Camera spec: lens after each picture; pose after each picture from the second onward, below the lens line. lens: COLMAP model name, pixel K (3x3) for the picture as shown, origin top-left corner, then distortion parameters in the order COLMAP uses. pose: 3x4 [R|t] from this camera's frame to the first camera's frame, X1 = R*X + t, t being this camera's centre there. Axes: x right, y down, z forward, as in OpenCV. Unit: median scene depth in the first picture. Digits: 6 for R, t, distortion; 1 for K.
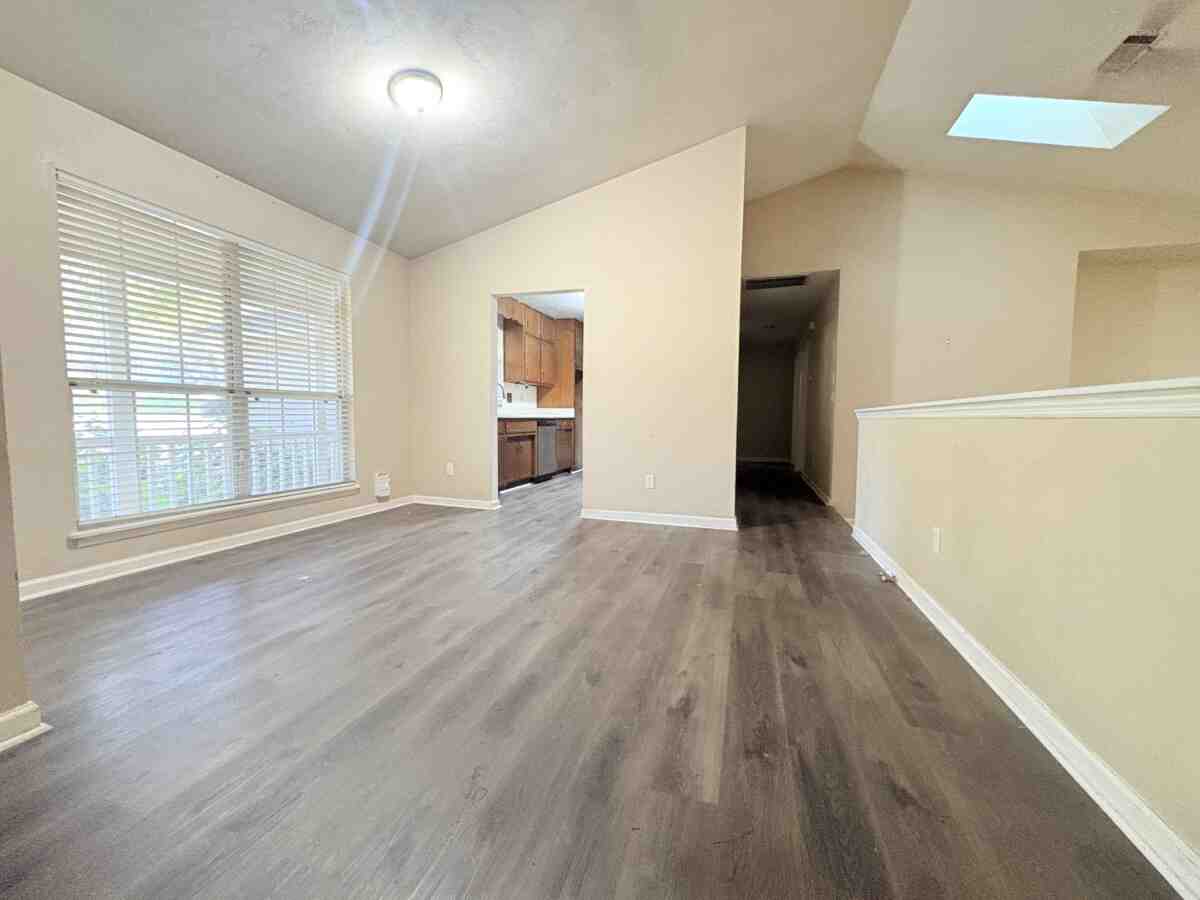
lens RADIAL K [[478.0, 0, 600.0], [0, 478.0, 450.0], [0, 0, 1]] dist [0.003329, 0.000243]
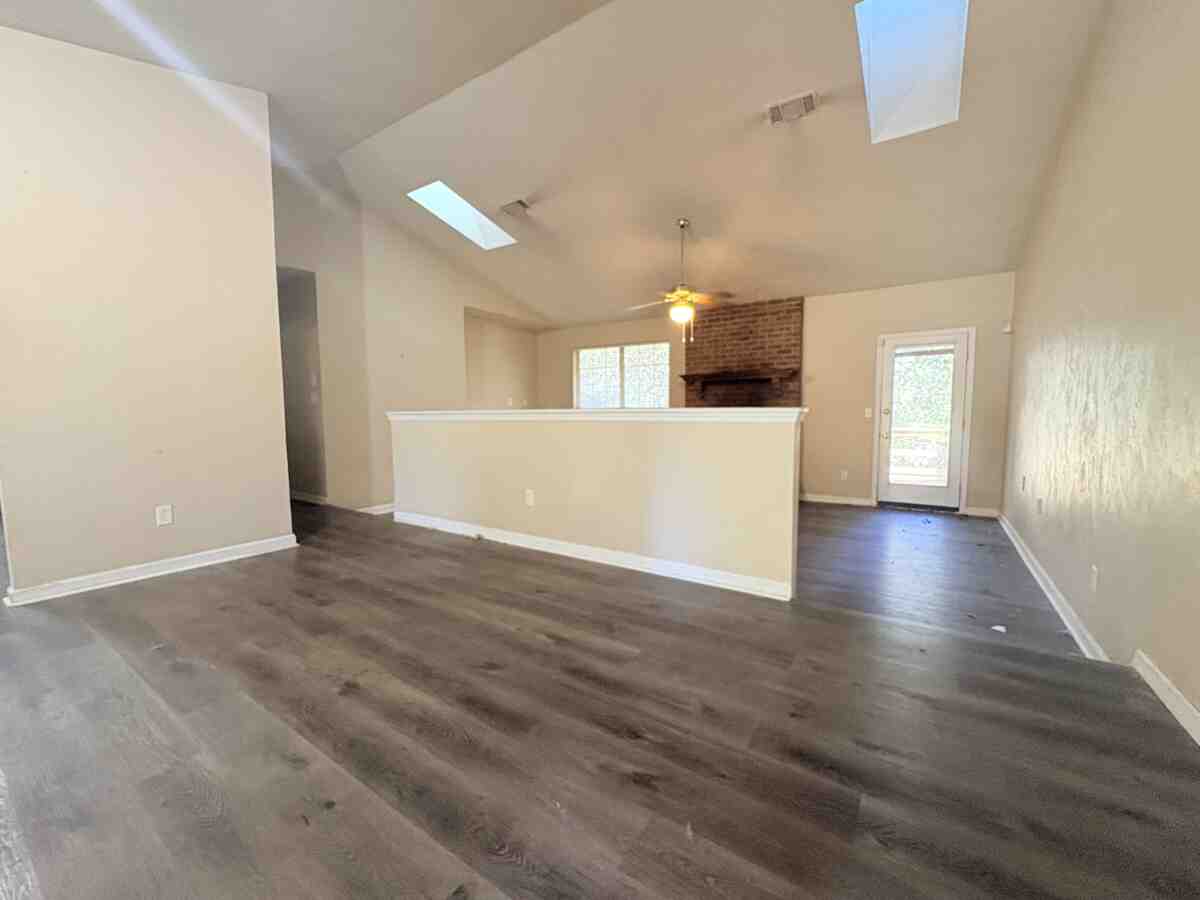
lens RADIAL K [[485.1, 0, 600.0], [0, 485.1, 450.0], [0, 0, 1]] dist [-0.001278, 0.000040]
pose [[0.280546, -0.088505, 0.955751, -0.656175], [0.075740, 0.994676, 0.069877, -0.053033], [-0.956848, 0.052785, 0.285756, 0.281831]]
